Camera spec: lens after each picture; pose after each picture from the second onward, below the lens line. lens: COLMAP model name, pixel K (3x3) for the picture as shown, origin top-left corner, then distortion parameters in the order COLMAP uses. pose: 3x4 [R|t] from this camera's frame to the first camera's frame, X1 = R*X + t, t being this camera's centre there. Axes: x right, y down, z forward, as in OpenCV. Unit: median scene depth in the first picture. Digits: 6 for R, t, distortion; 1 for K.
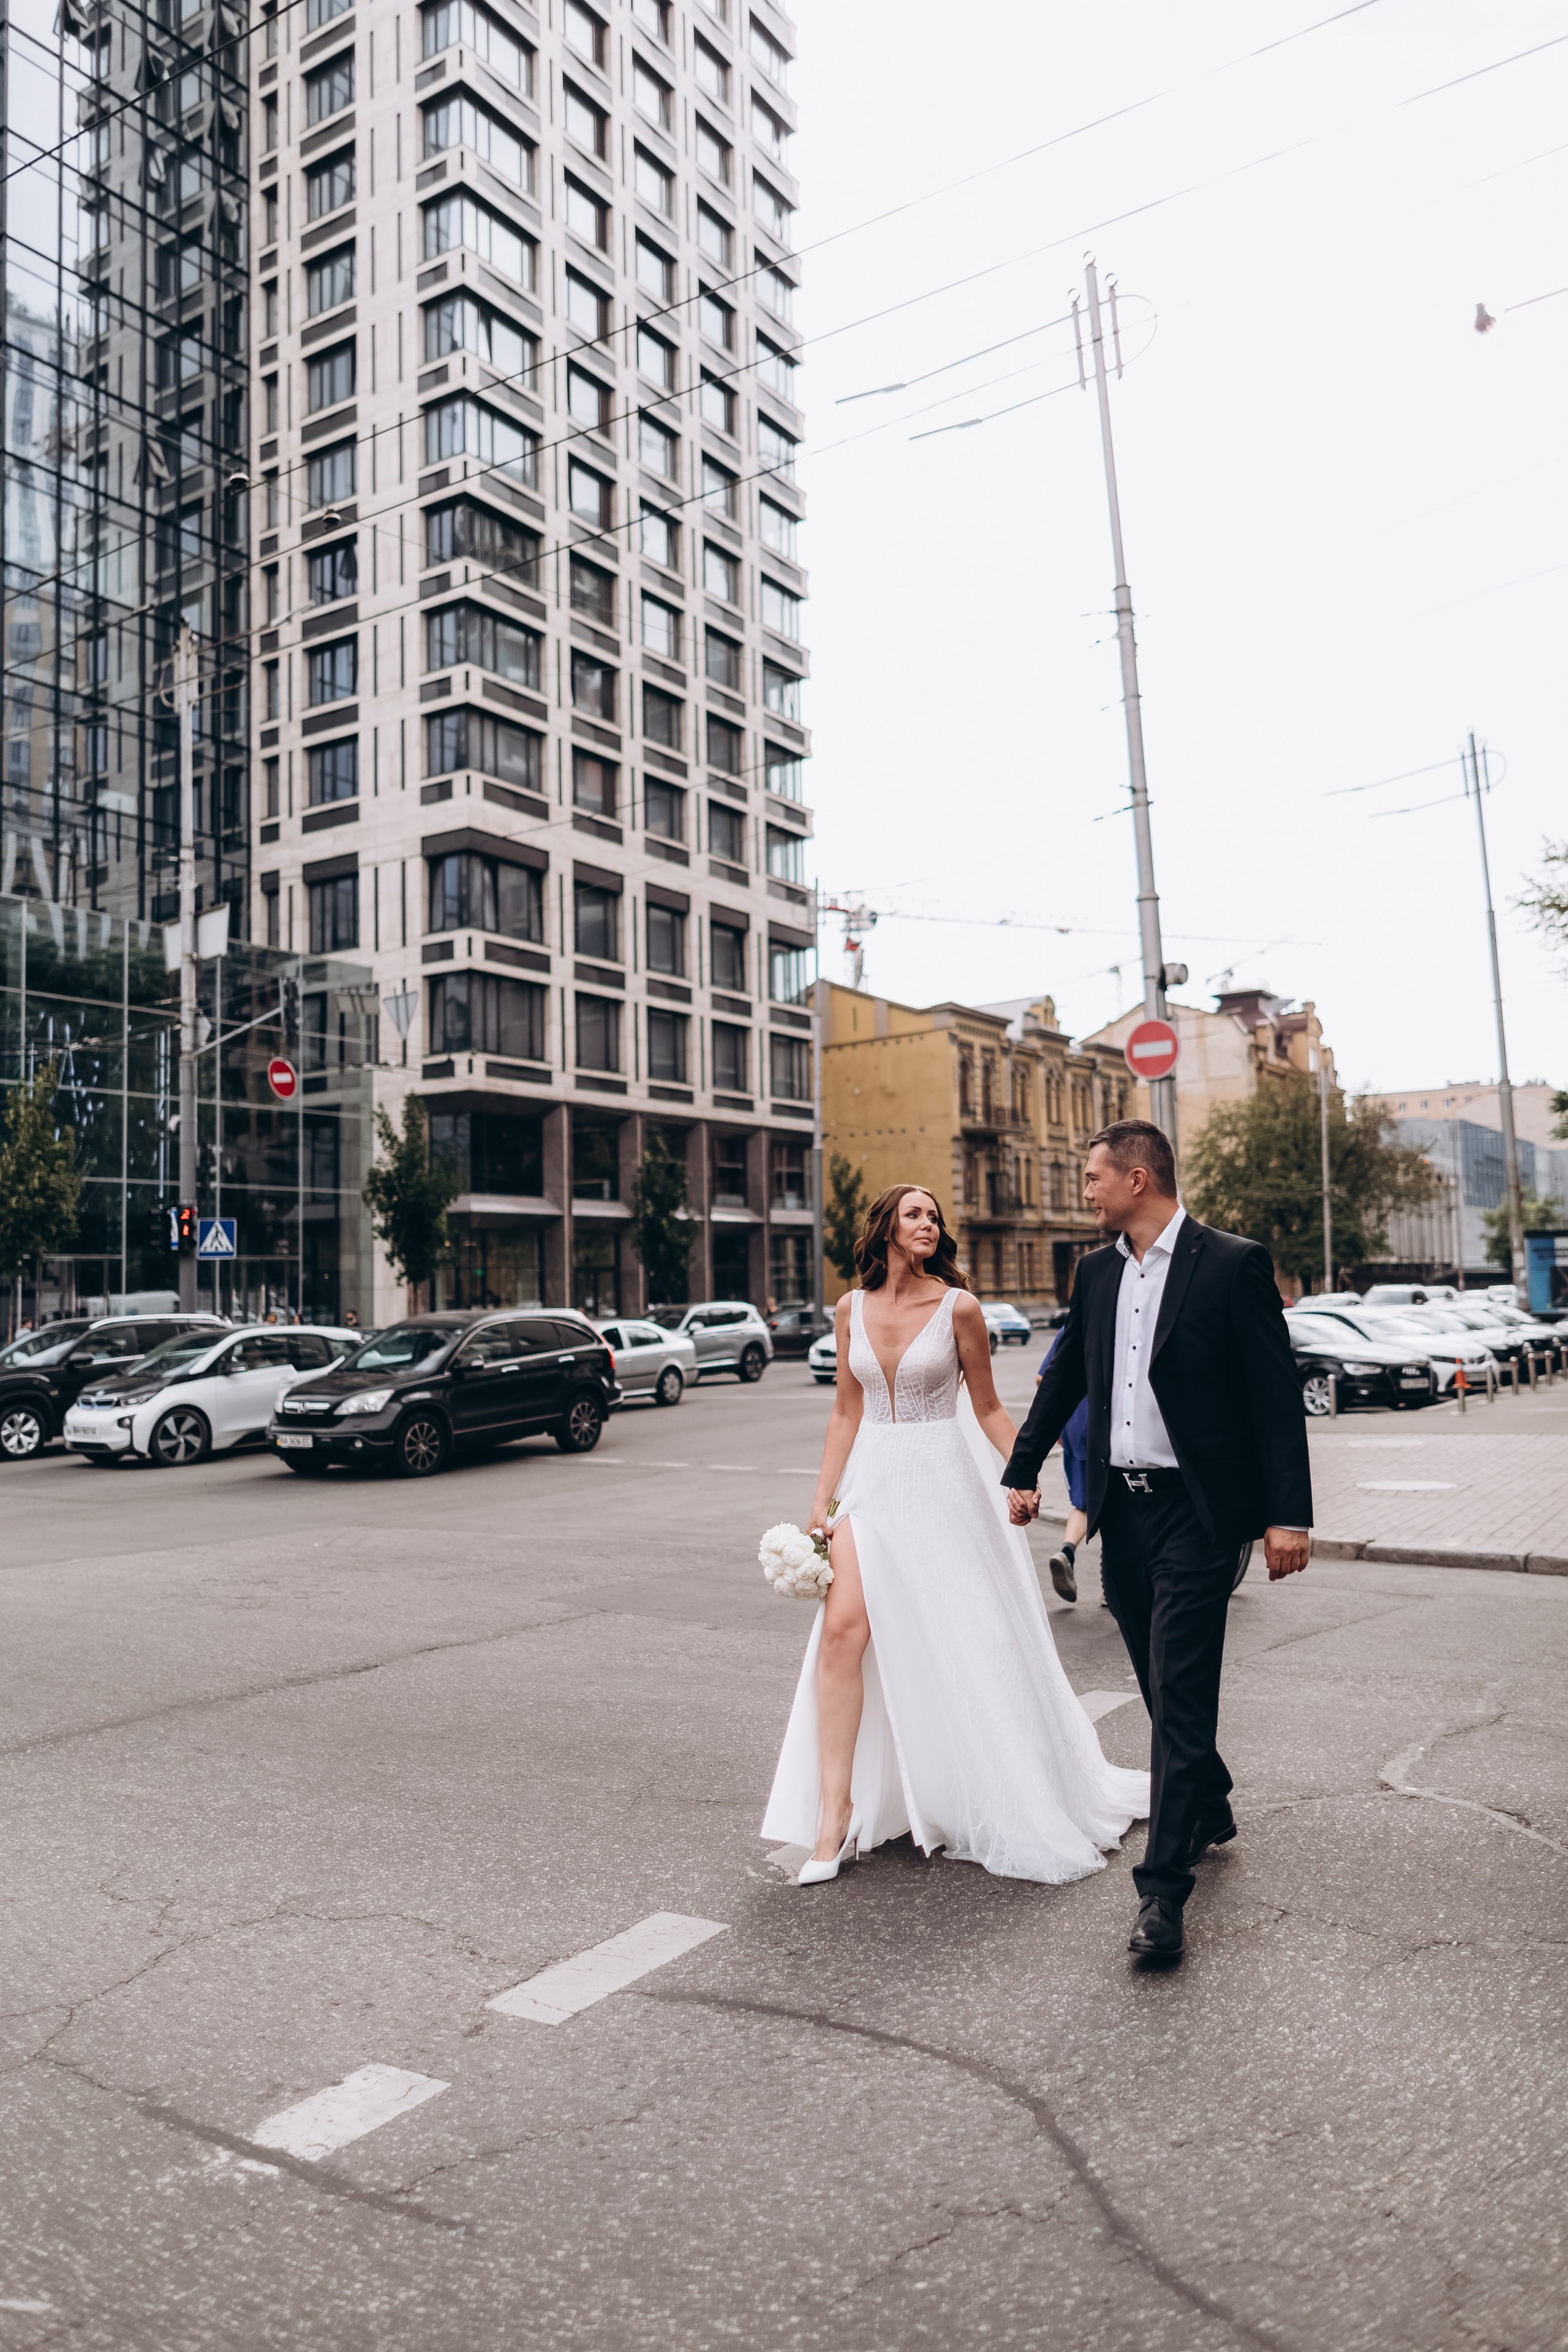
lens RADIAL K [[1606.3, 0, 789.2], [0, 1606.3, 1182.4], [0, 0, 1]] dist [-0.018105, -0.000757]
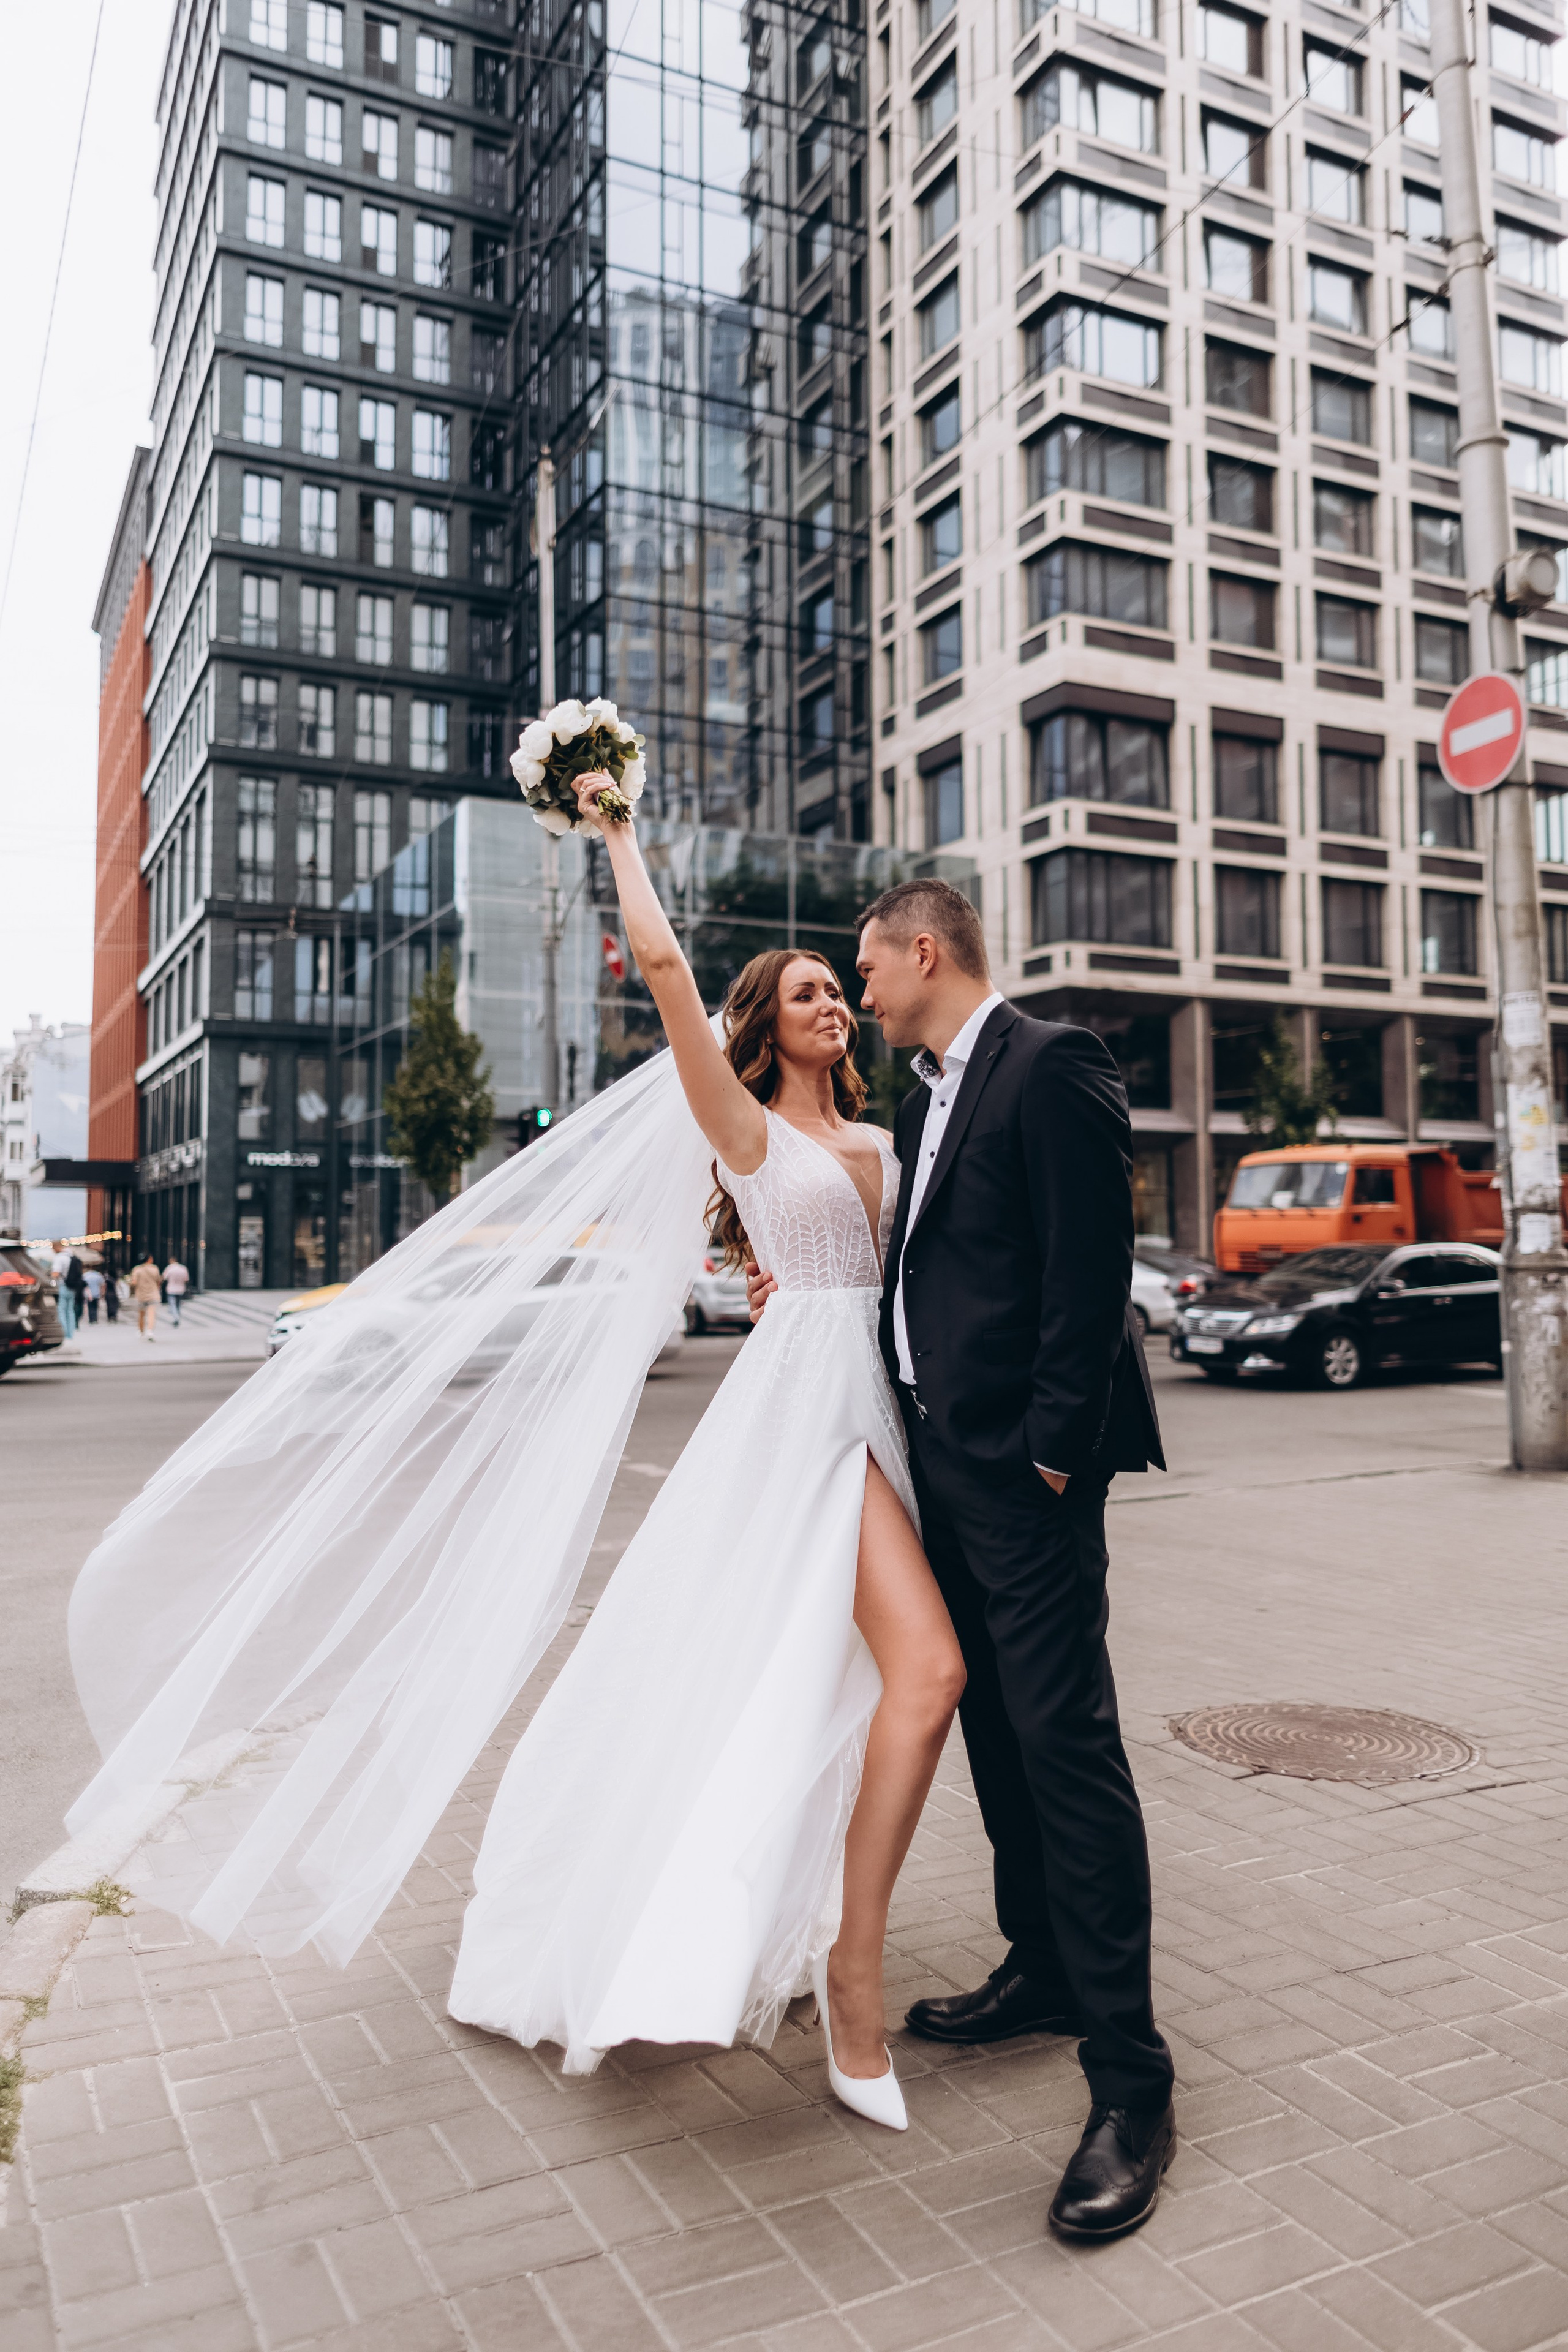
lens RADIAL K [[1606.3, 0, 782.7], [0, 1606.3, 1157.2], [0, 0, 1]] dist [-0.018105, -0.000757]
pose [[0.850492, -0.002879, -0.525980, 0.114983], [0.018421, 0.999535, 0.024316, 0.009480], [0.525666, -0.030370, 0.850149, 0.168535]]
